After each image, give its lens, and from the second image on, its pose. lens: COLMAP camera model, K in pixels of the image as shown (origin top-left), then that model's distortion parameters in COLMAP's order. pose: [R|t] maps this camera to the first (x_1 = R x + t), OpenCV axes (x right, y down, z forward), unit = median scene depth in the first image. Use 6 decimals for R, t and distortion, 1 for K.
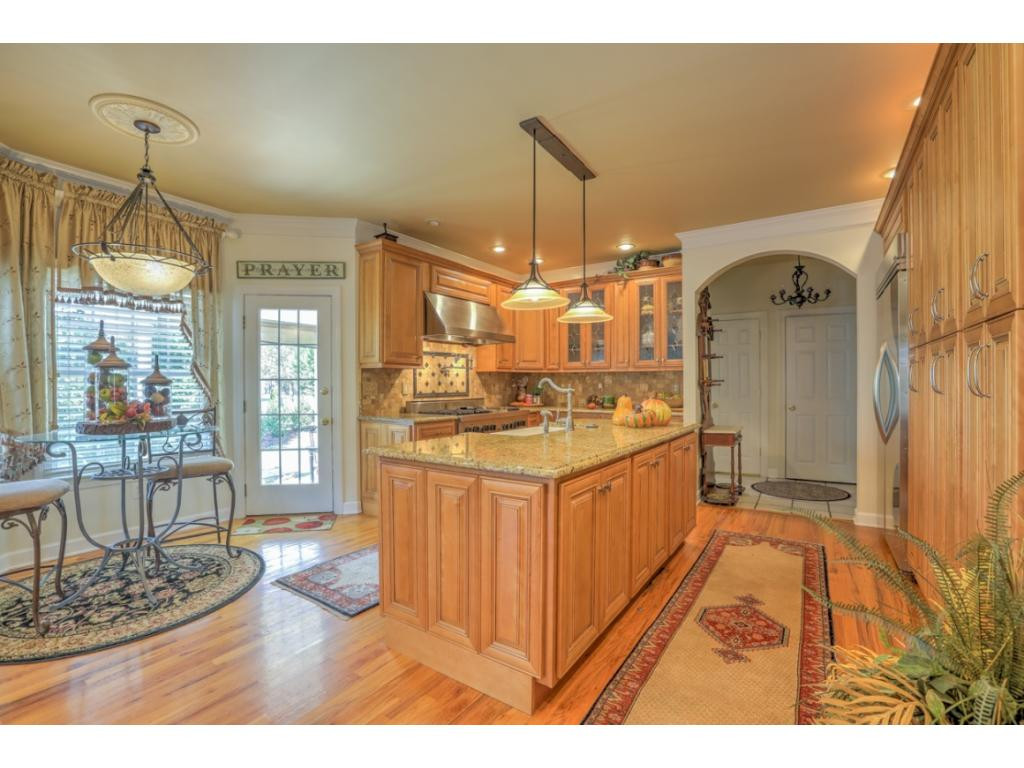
lens RADIAL K [[468.4, 0, 512.0], [0, 468.4, 384.0], [0, 0, 1]] dist [-0.051804, 0.018772]
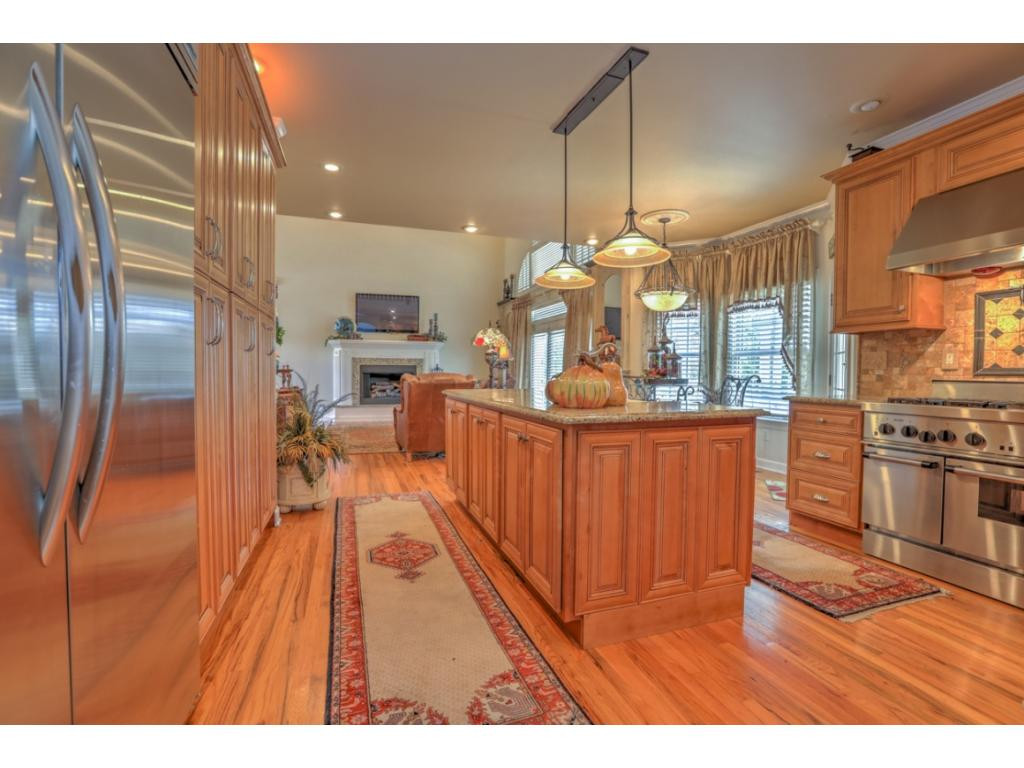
lens RADIAL K [[468.4, 0, 512.0], [0, 468.4, 384.0], [0, 0, 1]] dist [-0.051804, 0.018772]
pose [[-0.606506, 0.021173, -0.794797, 0.570516], [-0.002092, 0.999599, 0.028225, 0.024878], [0.795076, 0.018781, -0.606219, 0.869388]]
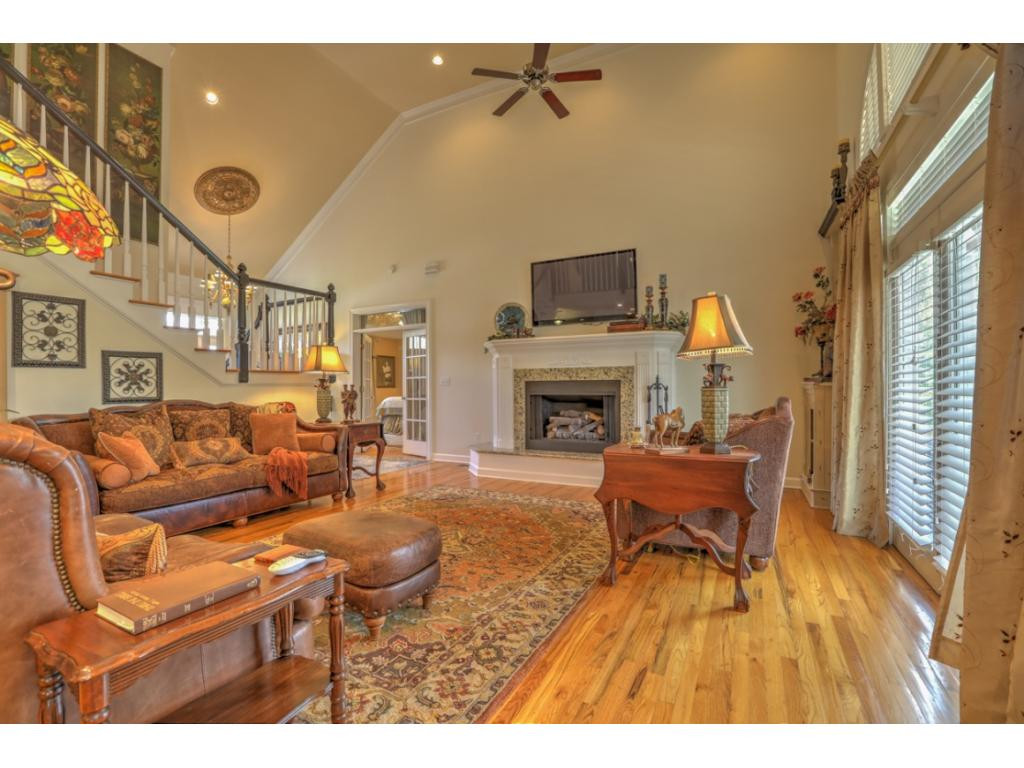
lens RADIAL K [[468.4, 0, 512.0], [0, 468.4, 384.0], [0, 0, 1]] dist [-0.051804, 0.018772]
pose [[-0.993304, 0.012249, -0.114880, -0.450177], [0.013146, 0.999889, -0.007056, 0.015758], [0.114781, -0.008519, -0.993354, 0.304795]]
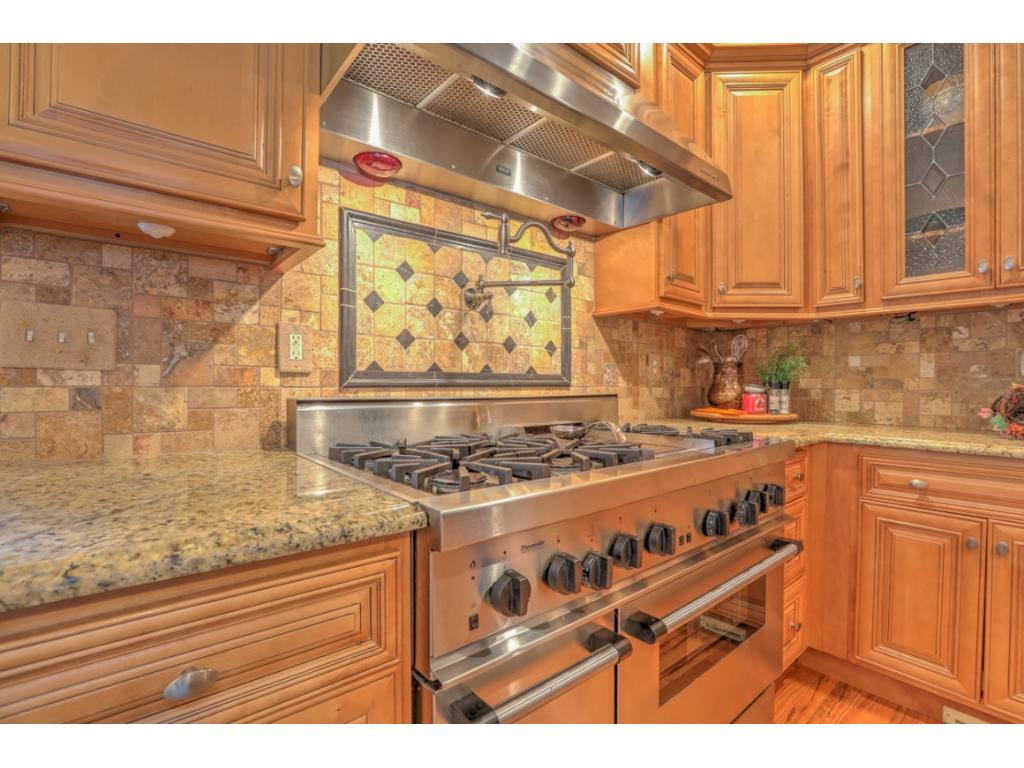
lens RADIAL K [[480.9, 0, 513.1], [0, 480.9, 389.2], [0, 0, 1]] dist [-0.055199, 0.020893]
pose [[0.959602, 0.009969, -0.281185, -0.040917], [-0.006644, 0.999896, 0.012777, 0.026099], [0.281283, -0.010393, 0.959569, 0.755931]]
